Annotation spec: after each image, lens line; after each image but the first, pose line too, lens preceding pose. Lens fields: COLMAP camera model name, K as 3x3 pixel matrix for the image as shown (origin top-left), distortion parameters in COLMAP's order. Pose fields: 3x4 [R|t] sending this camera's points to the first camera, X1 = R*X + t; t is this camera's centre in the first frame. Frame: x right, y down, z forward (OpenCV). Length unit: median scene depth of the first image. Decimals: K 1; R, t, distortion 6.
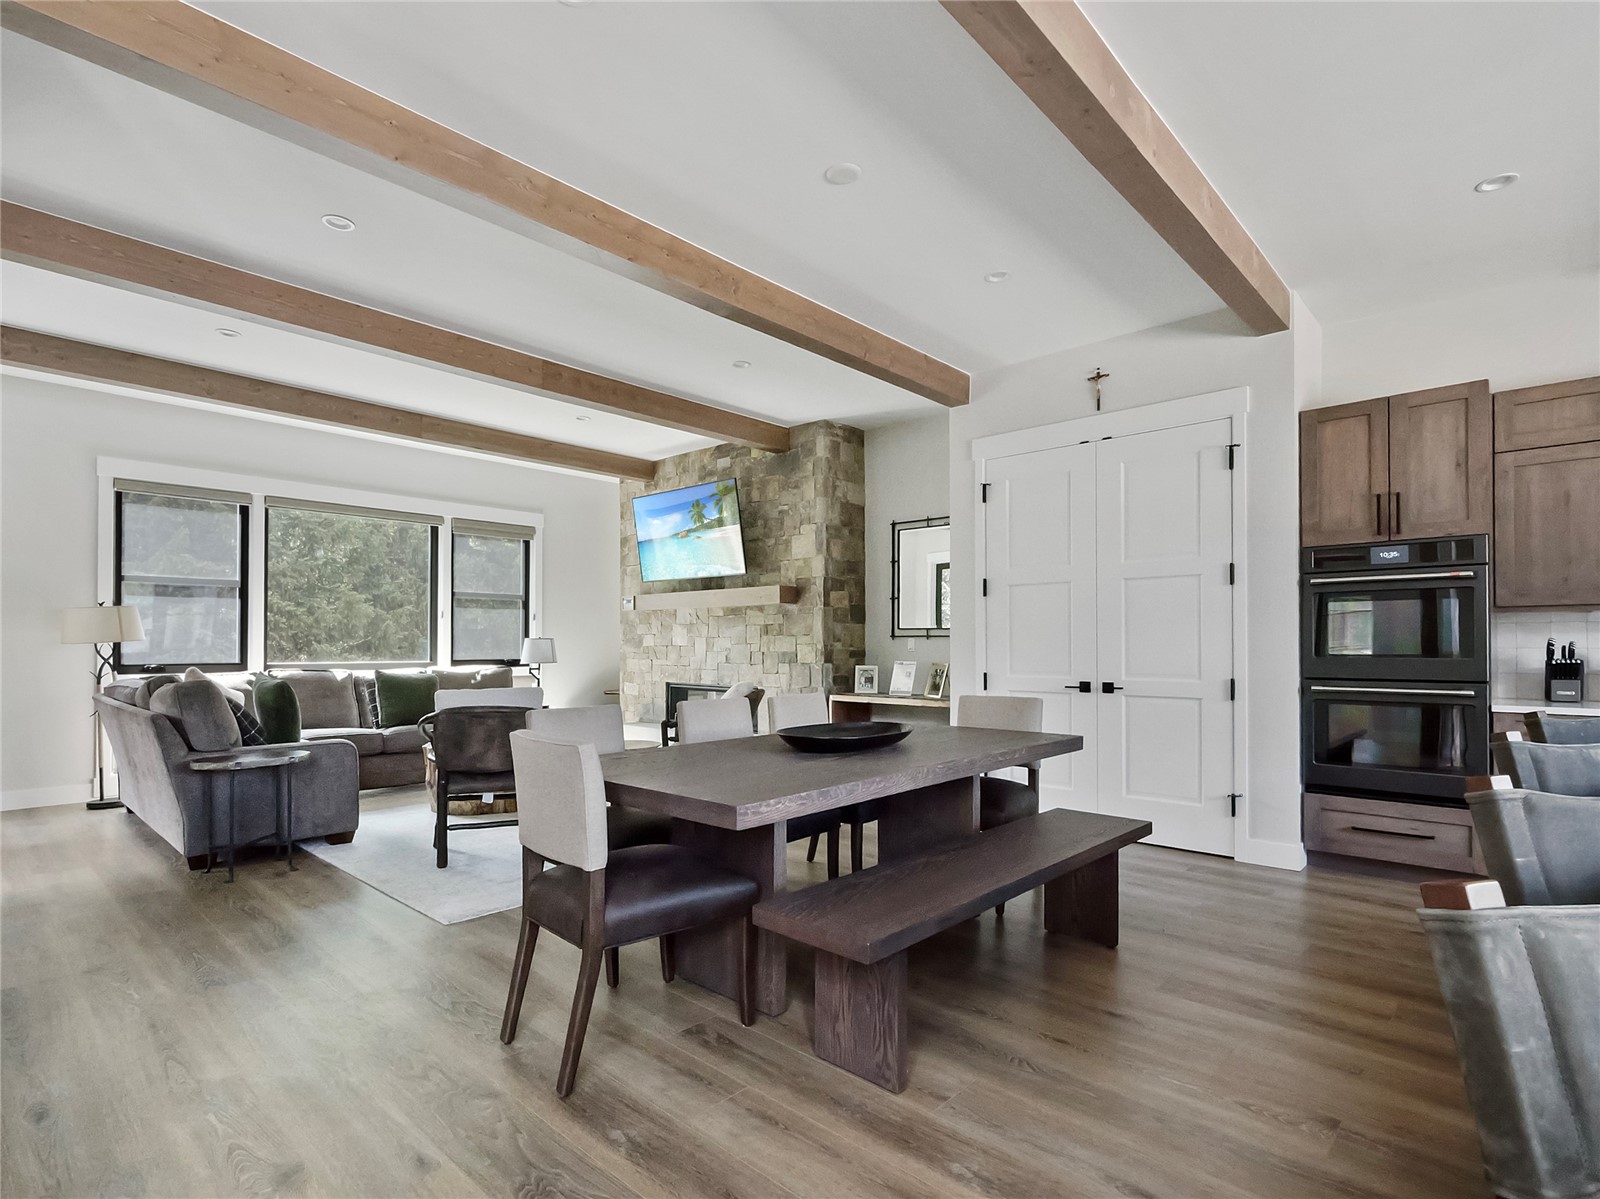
lens RADIAL K [[809.1, 0, 801.4], [0, 809.1, 639.1], [0, 0, 1]] dist [0.003329, -0.000759]
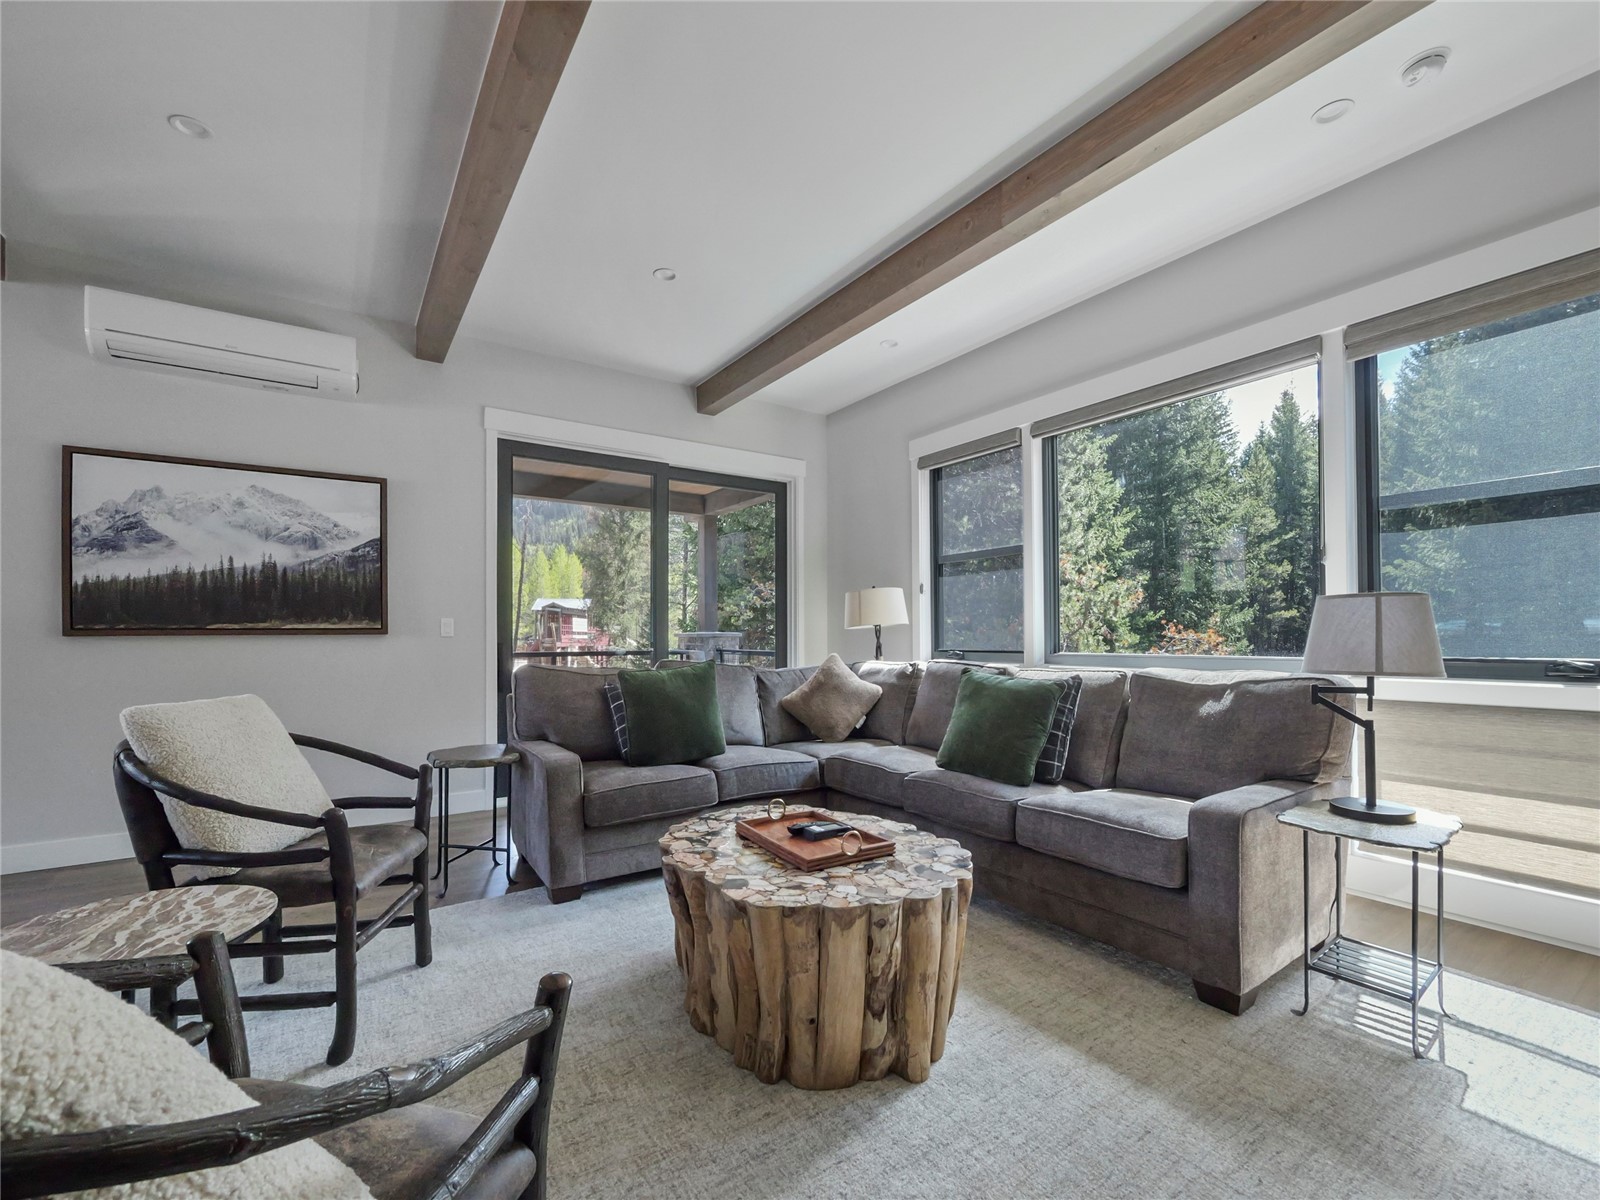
lens RADIAL K [[685.8, 0, 798.3], [0, 685.8, 624.4], [0, 0, 1]] dist [-0.002211, -0.000408]
pose [[-0.228445, -0.019745, -0.973356, -0.017027], [0.010956, 0.999679, -0.022850, 0.018134], [0.973495, -0.015884, -0.228156, 1.059259]]
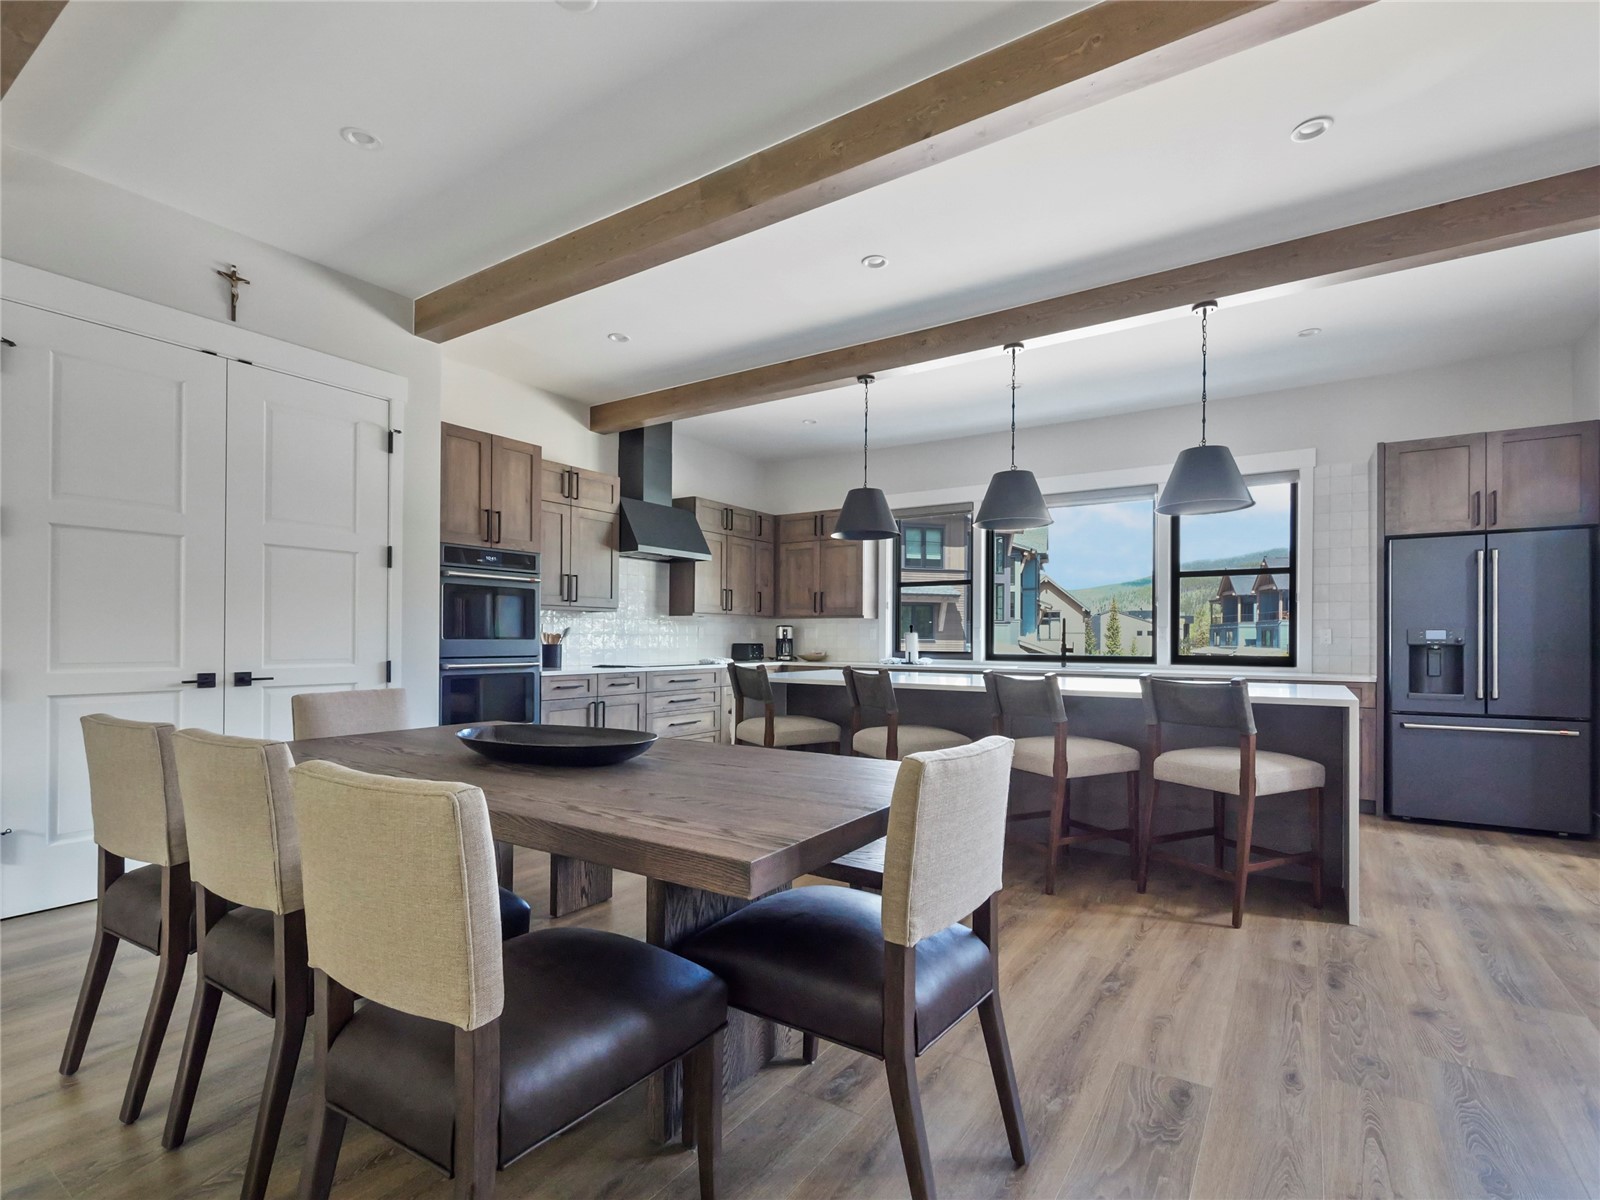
lens RADIAL K [[760.4, 0, 799.2], [0, 760.4, 637.9], [0, 0, 1]] dist [0.001570, 0.000151]
pose [[-0.157573, 0.000100, 0.987507, -0.359283], [-0.015249, 0.999881, -0.002534, 0.011042], [-0.987390, -0.015458, -0.157553, 0.475903]]
